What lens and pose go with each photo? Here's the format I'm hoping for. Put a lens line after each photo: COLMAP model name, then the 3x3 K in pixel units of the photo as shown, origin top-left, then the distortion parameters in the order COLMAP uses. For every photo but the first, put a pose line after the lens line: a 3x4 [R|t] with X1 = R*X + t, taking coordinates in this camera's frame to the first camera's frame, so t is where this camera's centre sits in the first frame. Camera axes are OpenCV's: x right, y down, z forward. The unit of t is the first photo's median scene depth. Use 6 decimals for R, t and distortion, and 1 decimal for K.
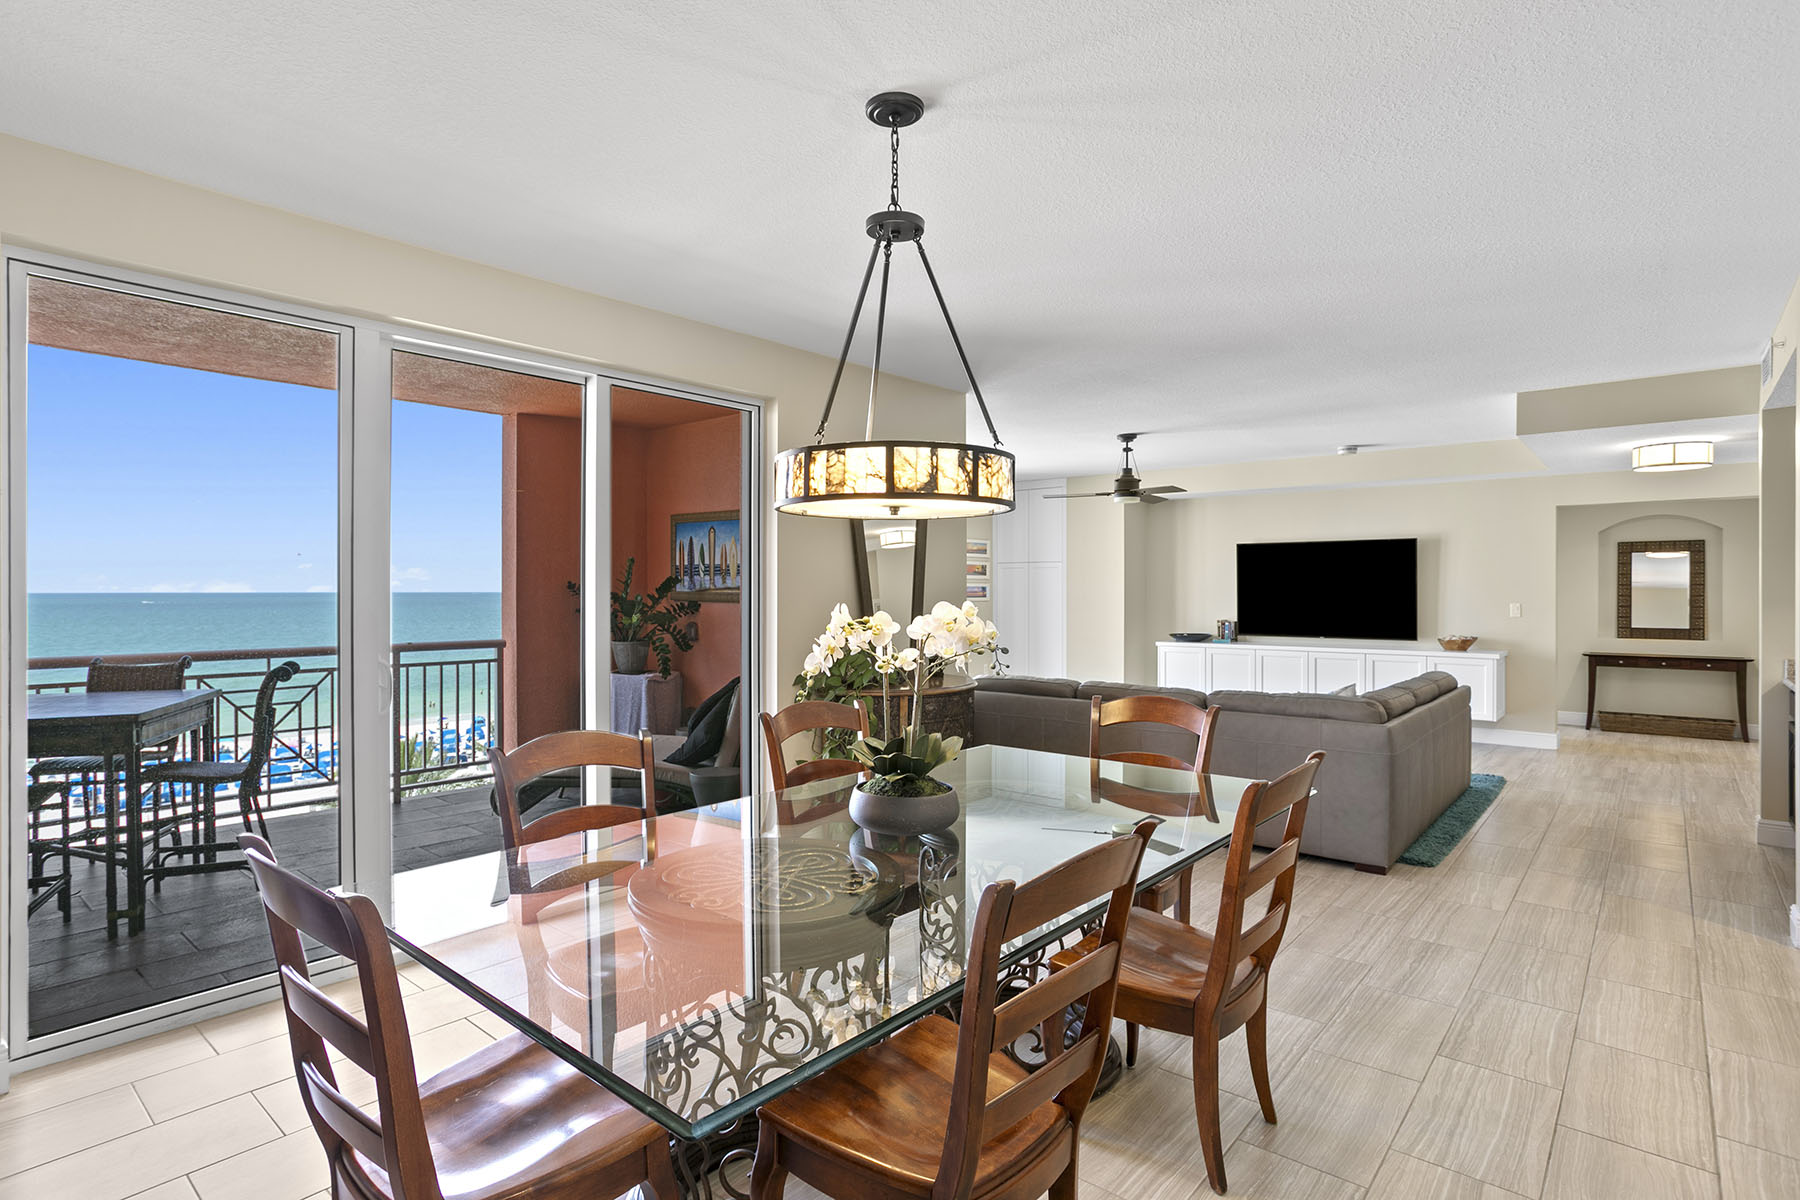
lens RADIAL K [[907.8, 0, 864.7], [0, 907.8, 583.5], [0, 0, 1]] dist [-0.037577, 0.017203]
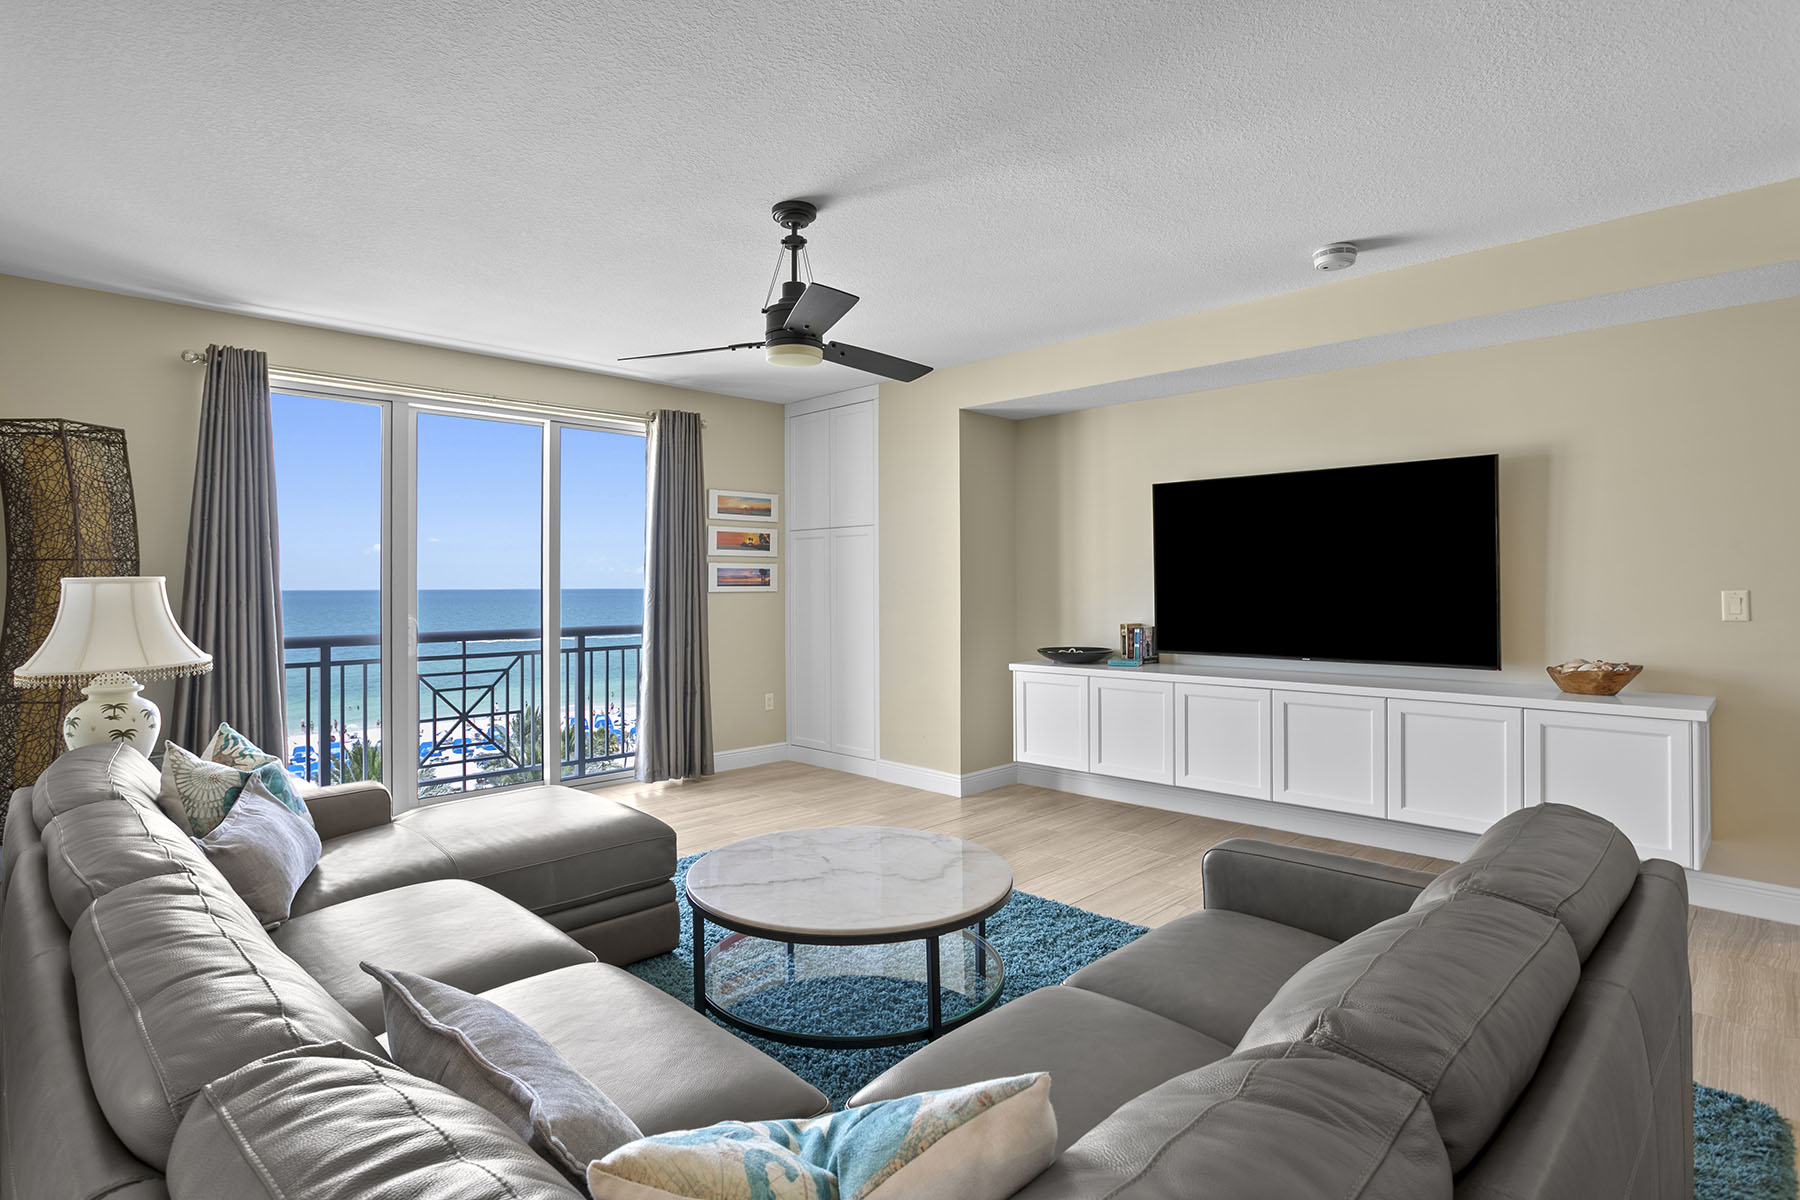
lens RADIAL K [[907.8, 0, 855.9], [0, 907.8, 576.2], [0, 0, 1]] dist [-0.037577, 0.017203]
pose [[0.997192, -0.004383, -0.074759, 0.322131], [0.004226, 0.999989, -0.002254, 0.014166], [0.074768, 0.001932, 0.997199, 0.520403]]
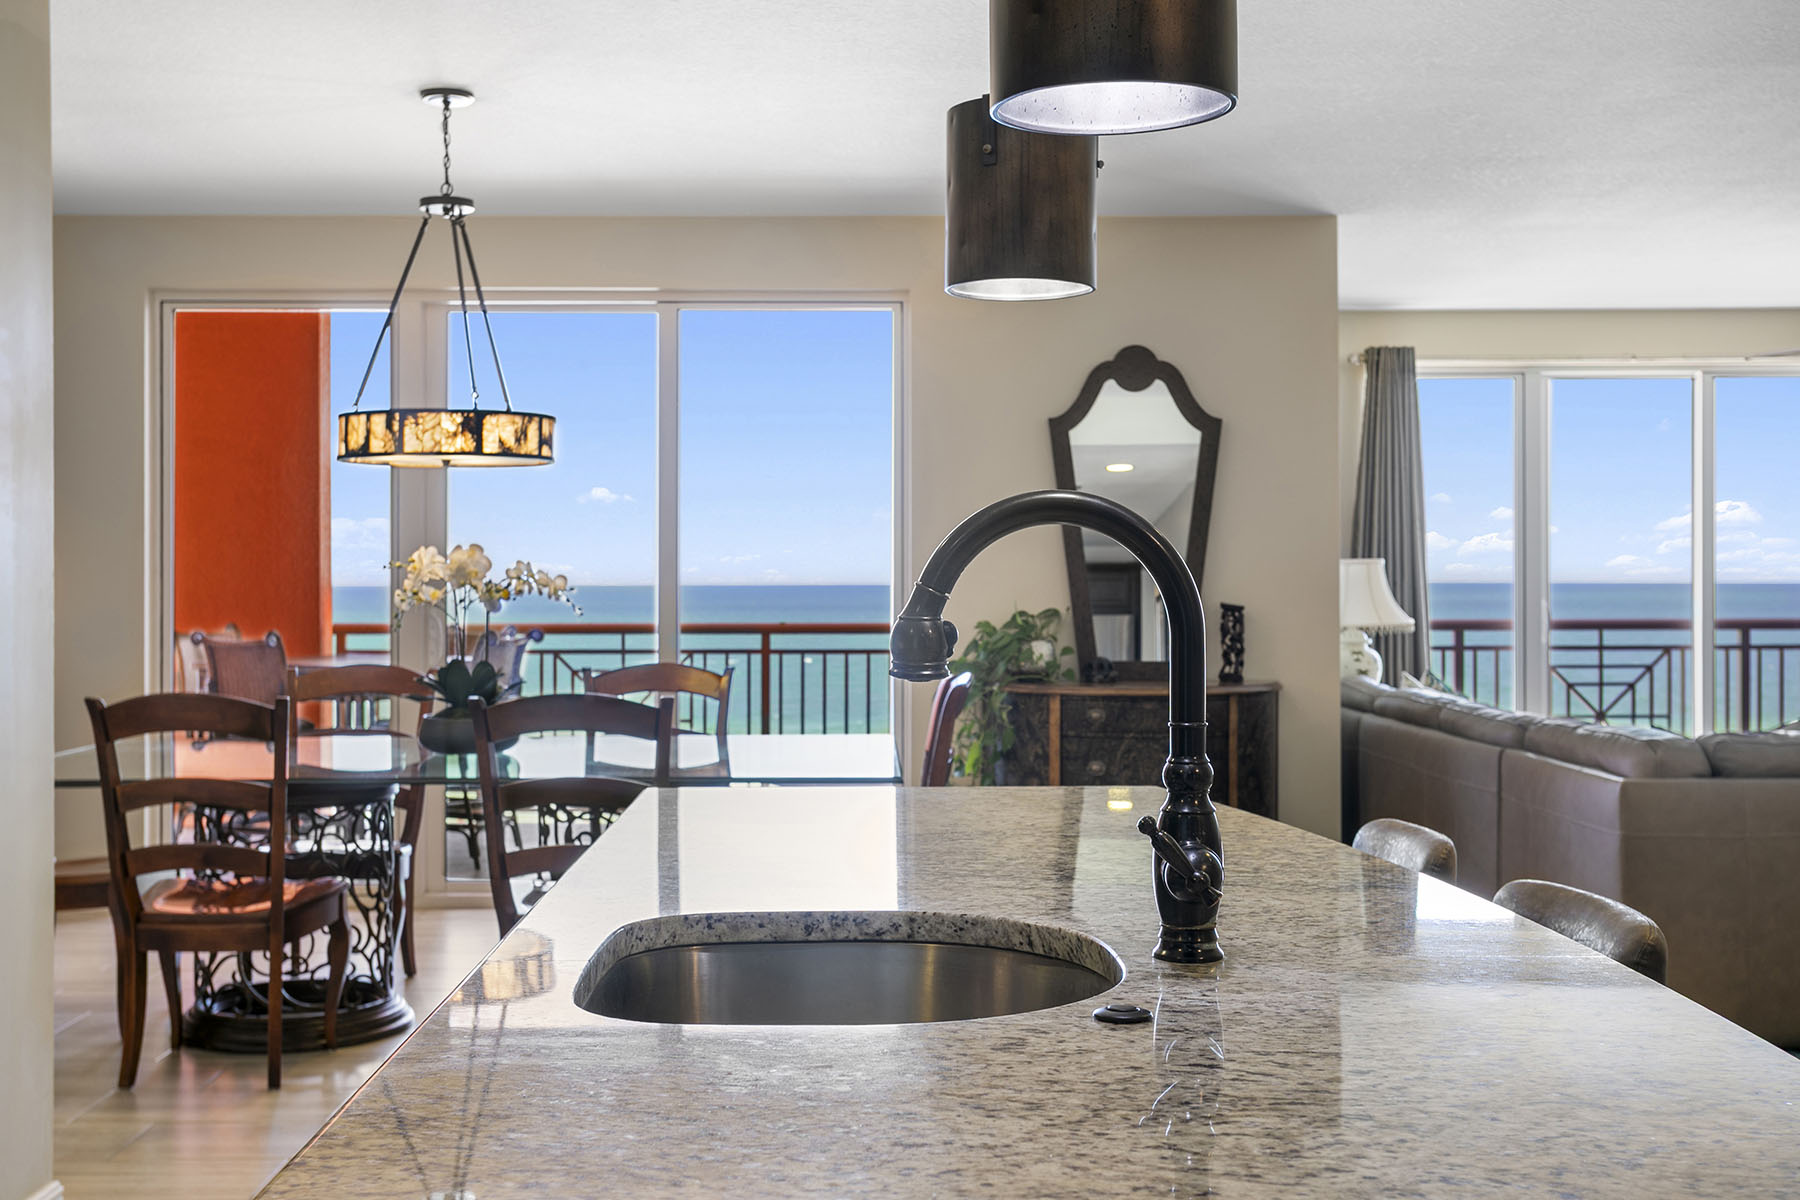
lens RADIAL K [[1949.1, 0, 867.8], [0, 1949.1, 574.8], [0, 0, 1]] dist [0.014335, 0.000000]
pose [[0.672403, -0.003441, -0.740177, 0.614420], [0.008183, 0.999963, 0.002785, 0.015642], [0.740140, -0.007930, 0.672406, -0.065674]]
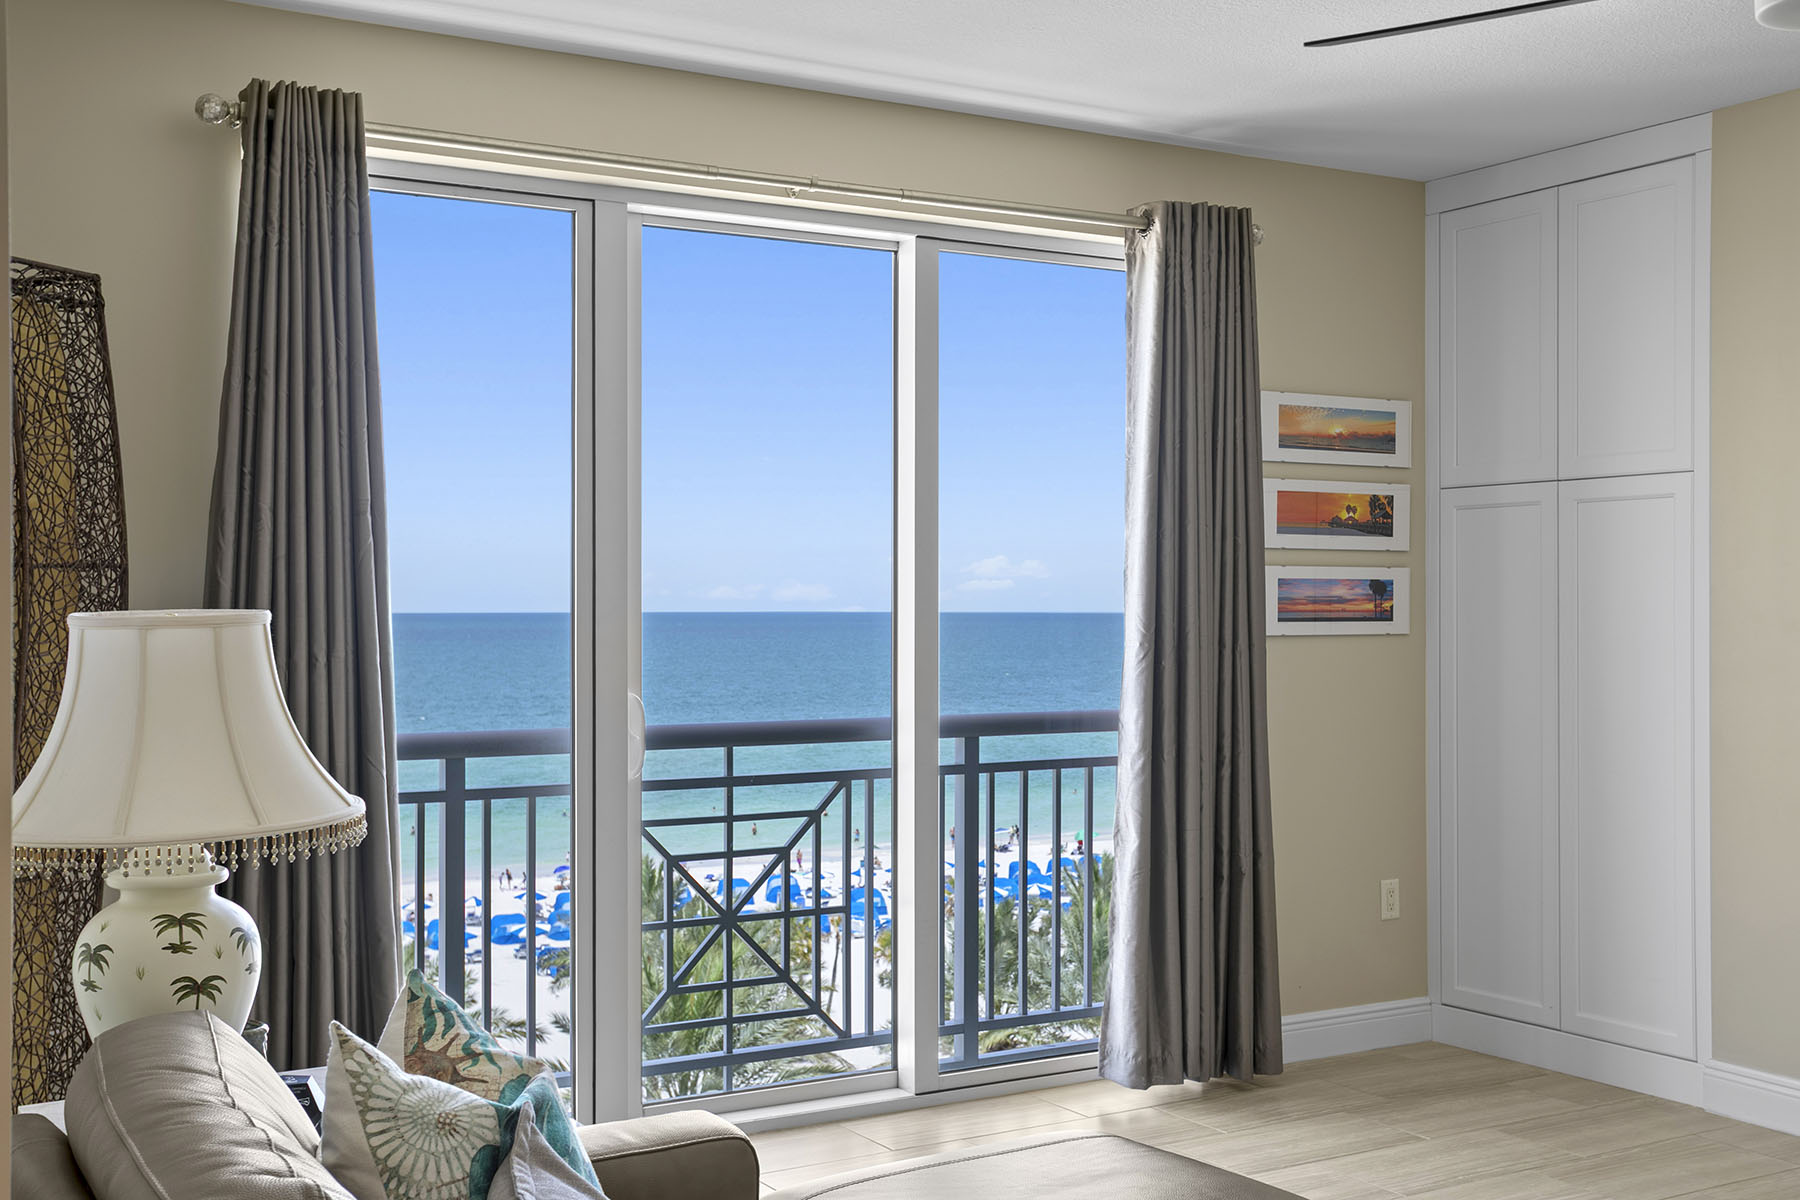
lens RADIAL K [[1949.1, 0, 856.6], [0, 1949.1, 602.8], [0, 0, 1]] dist [0.014335, 0.000000]
pose [[0.953609, -0.001060, -0.301047, 0.209336], [0.002625, 0.999985, 0.004795, 0.009778], [0.301038, -0.005363, 0.953597, 0.575015]]
